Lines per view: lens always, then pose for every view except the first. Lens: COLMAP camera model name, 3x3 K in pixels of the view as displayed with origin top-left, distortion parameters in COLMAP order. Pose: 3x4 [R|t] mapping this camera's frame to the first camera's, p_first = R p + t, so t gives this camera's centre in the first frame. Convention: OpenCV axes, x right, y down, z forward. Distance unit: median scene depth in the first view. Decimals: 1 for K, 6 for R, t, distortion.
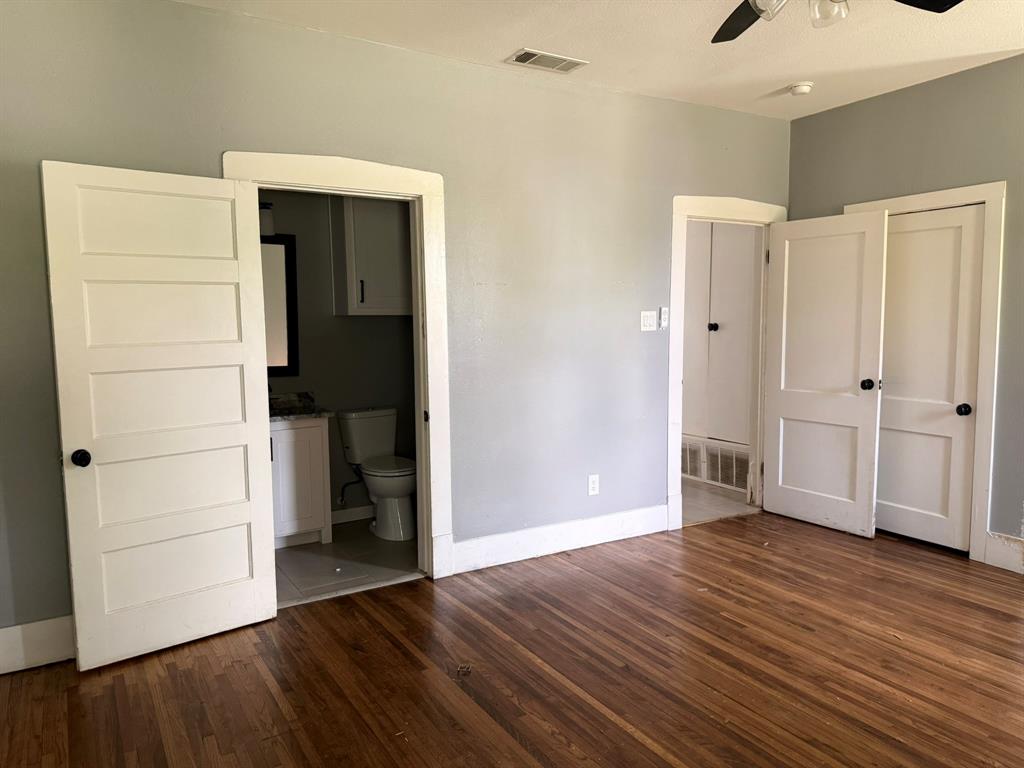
lens RADIAL K [[716.7, 0, 514.6], [0, 716.7, 381.6], [0, 0, 1]] dist [0.152246, -0.246044]
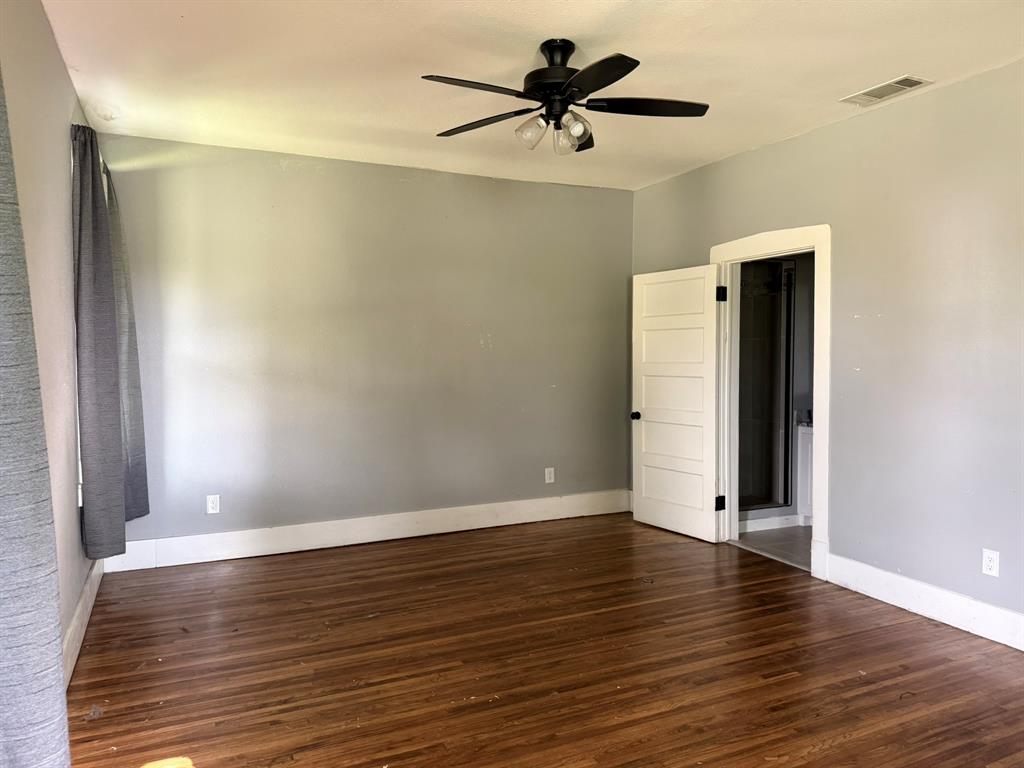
lens RADIAL K [[716.5, 0, 513.2], [0, 716.5, 383.0], [0, 0, 1]] dist [0.007033, 0.000551]
pose [[-0.107432, 0.057099, -0.992571, 1.252908], [-0.085470, 0.994123, 0.066440, -0.079015], [0.990532, 0.091973, -0.101921, 0.737135]]
